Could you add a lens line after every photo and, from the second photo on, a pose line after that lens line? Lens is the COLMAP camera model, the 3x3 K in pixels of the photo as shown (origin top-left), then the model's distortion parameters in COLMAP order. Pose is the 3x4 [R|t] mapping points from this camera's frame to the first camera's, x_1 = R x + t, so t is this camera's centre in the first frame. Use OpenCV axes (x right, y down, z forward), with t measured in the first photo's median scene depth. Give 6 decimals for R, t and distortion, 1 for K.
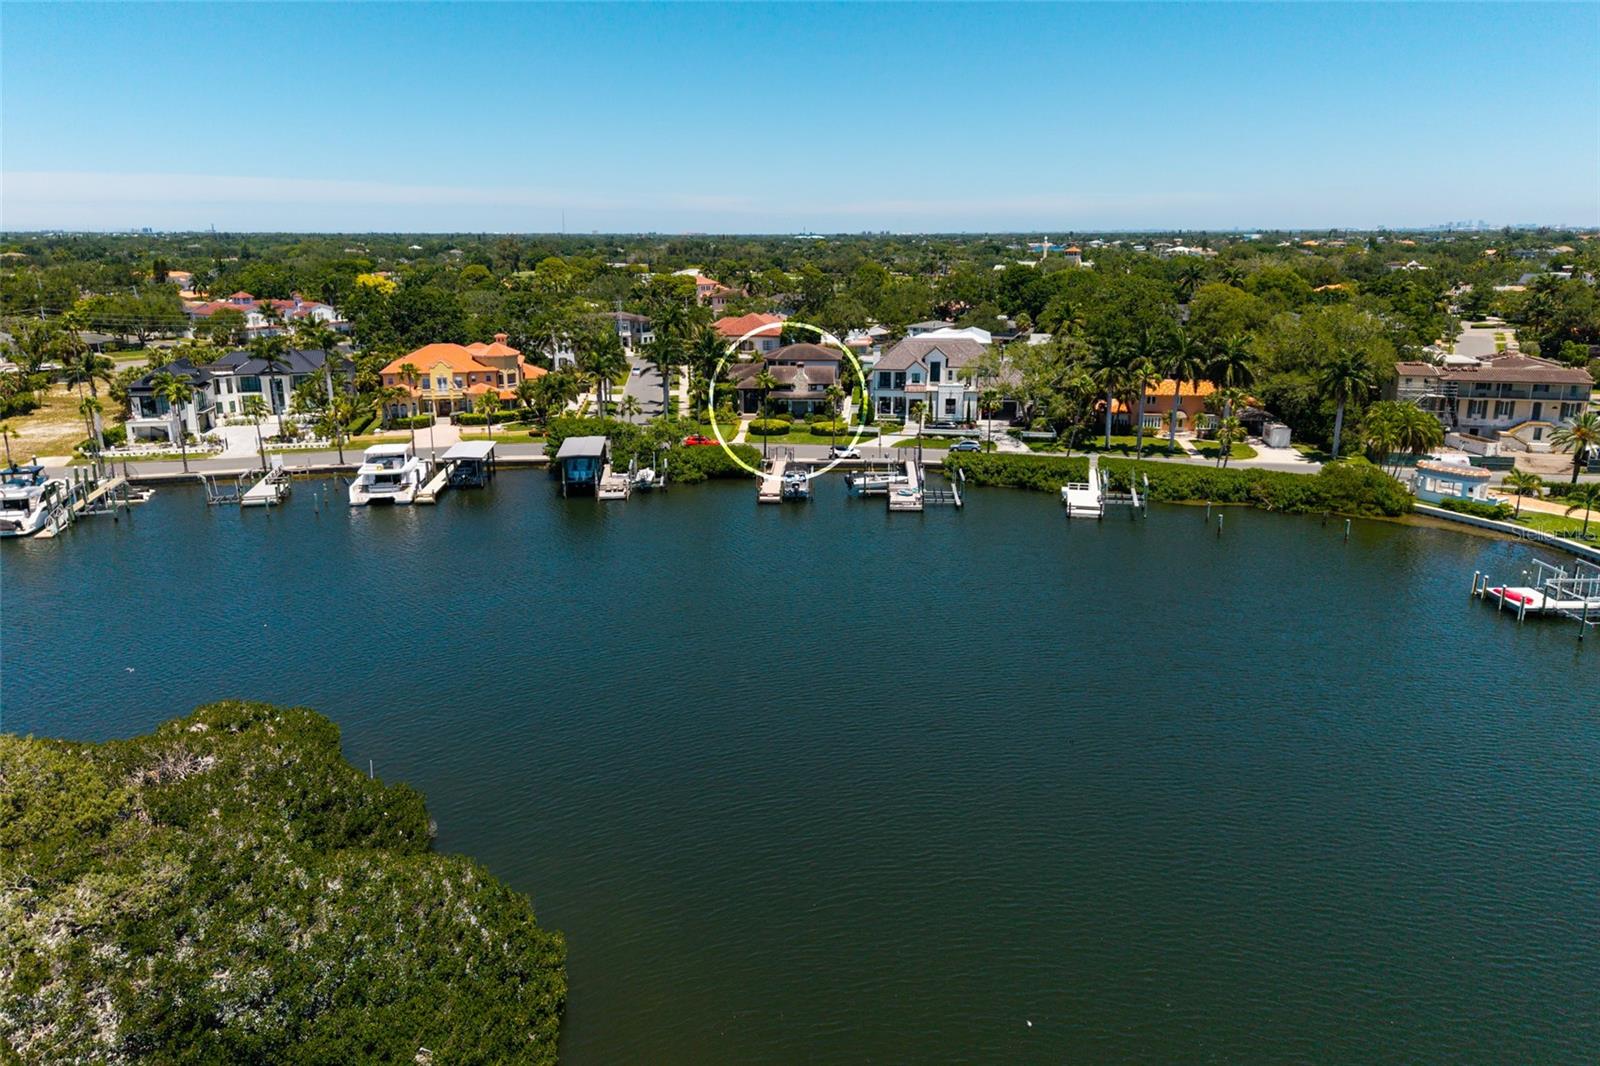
lens RADIAL K [[1091.2, 0, 811.7], [0, 1091.2, 510.9], [0, 0, 1]] dist [0.060223, -0.040078]
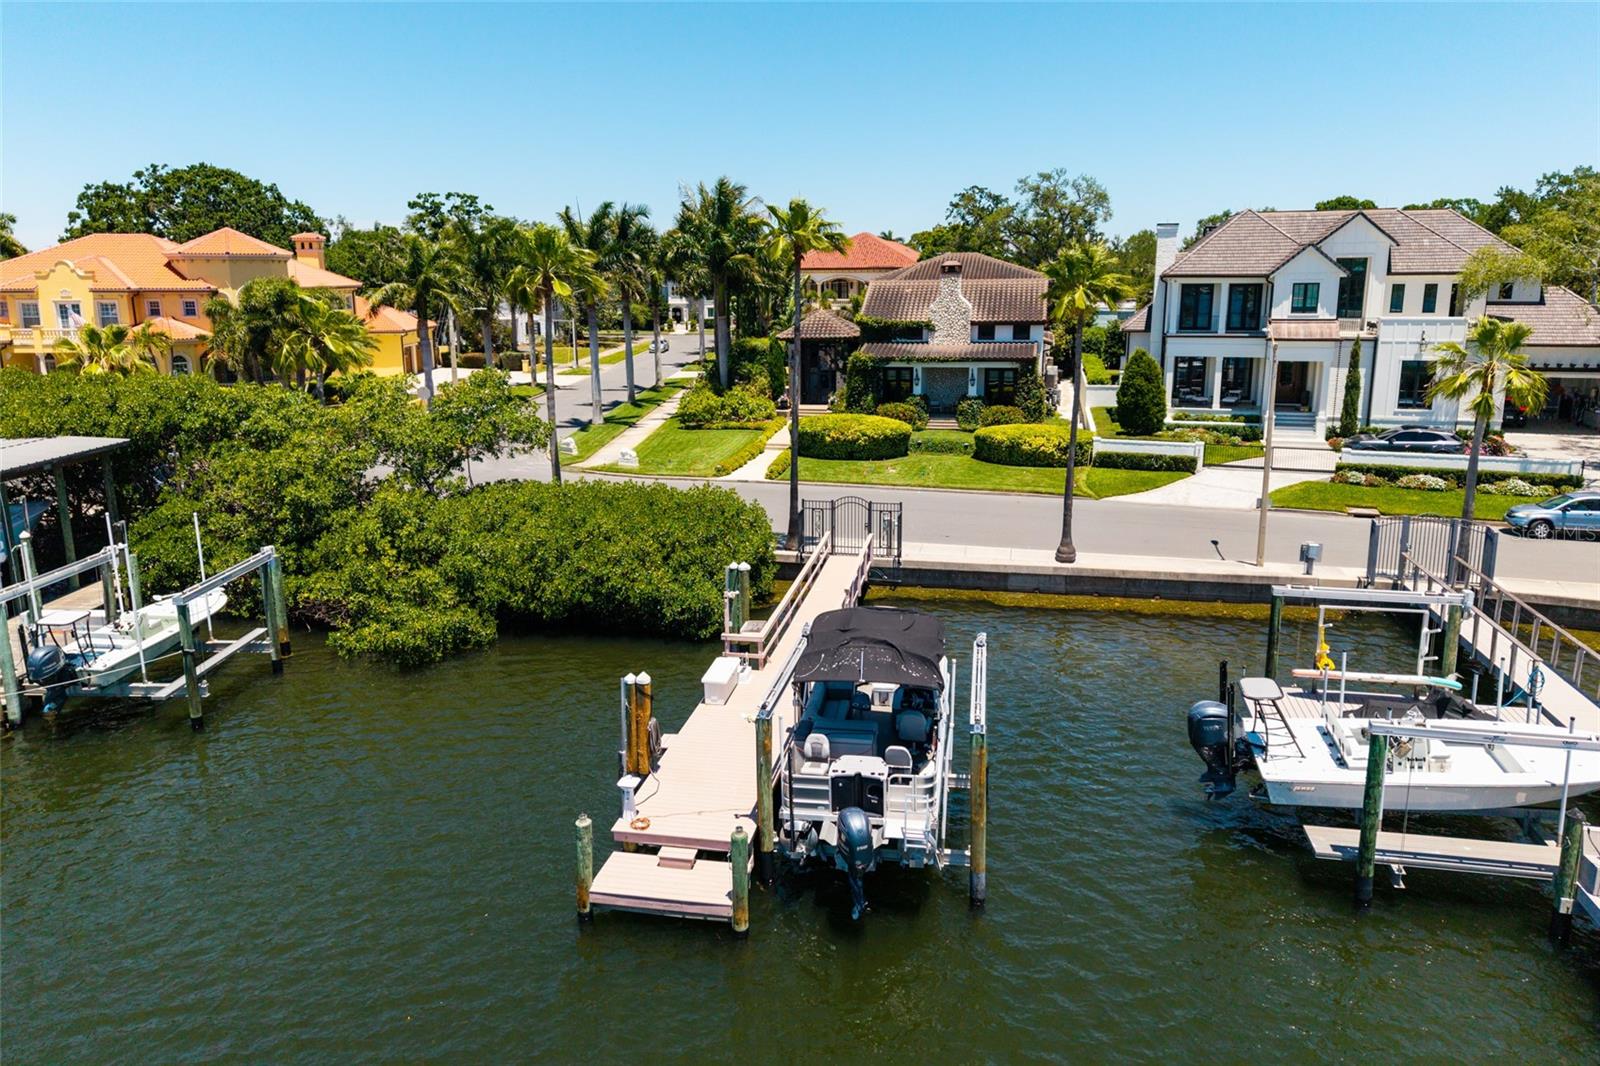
lens RADIAL K [[1091.2, 0, 811.7], [0, 1091.2, 510.9], [0, 0, 1]] dist [0.060223, -0.040078]
pose [[0.989079, 0.031784, -0.143916, -0.001157], [-0.036789, 0.998803, -0.032250, -0.041067], [0.142719, 0.037192, 0.989064, 0.647575]]
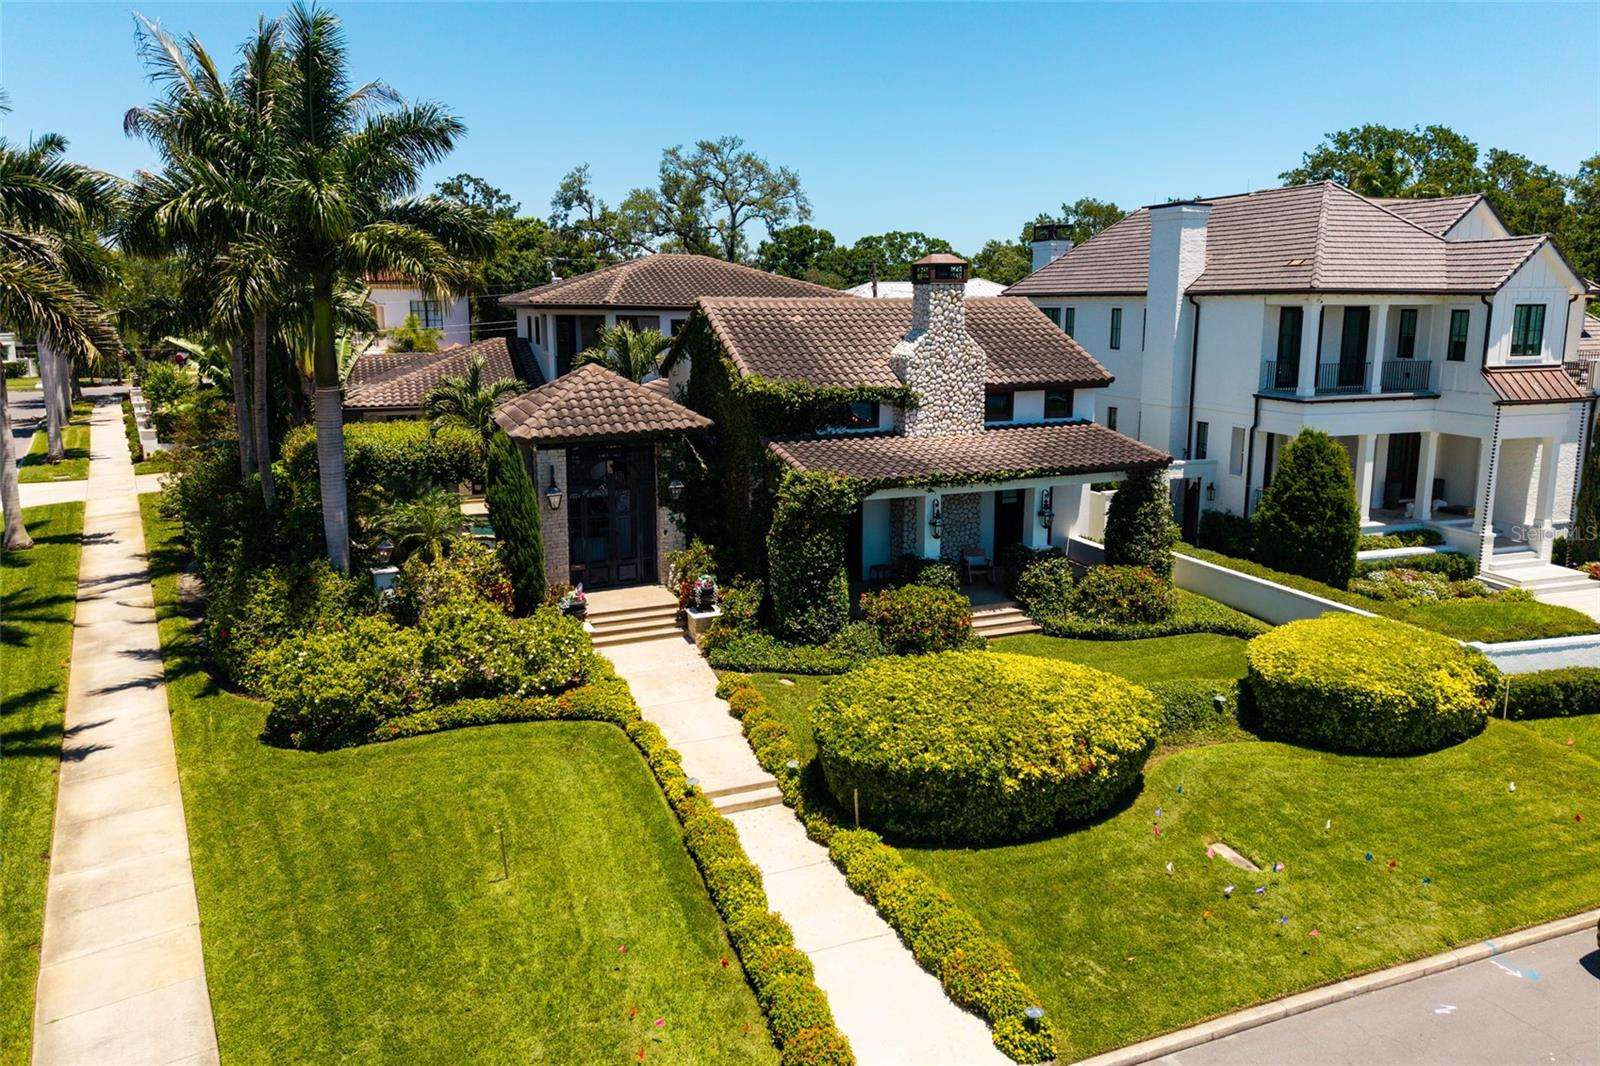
lens RADIAL K [[1115.7, 0, 949.3], [0, 1115.7, 529.9], [0, 0, 1]] dist [0.035973, -0.000836]
pose [[0.883202, -0.090292, 0.460220, -0.090298], [0.111582, 0.993570, -0.019205, -0.092608], [-0.455526, 0.068314, 0.887597, 0.862551]]
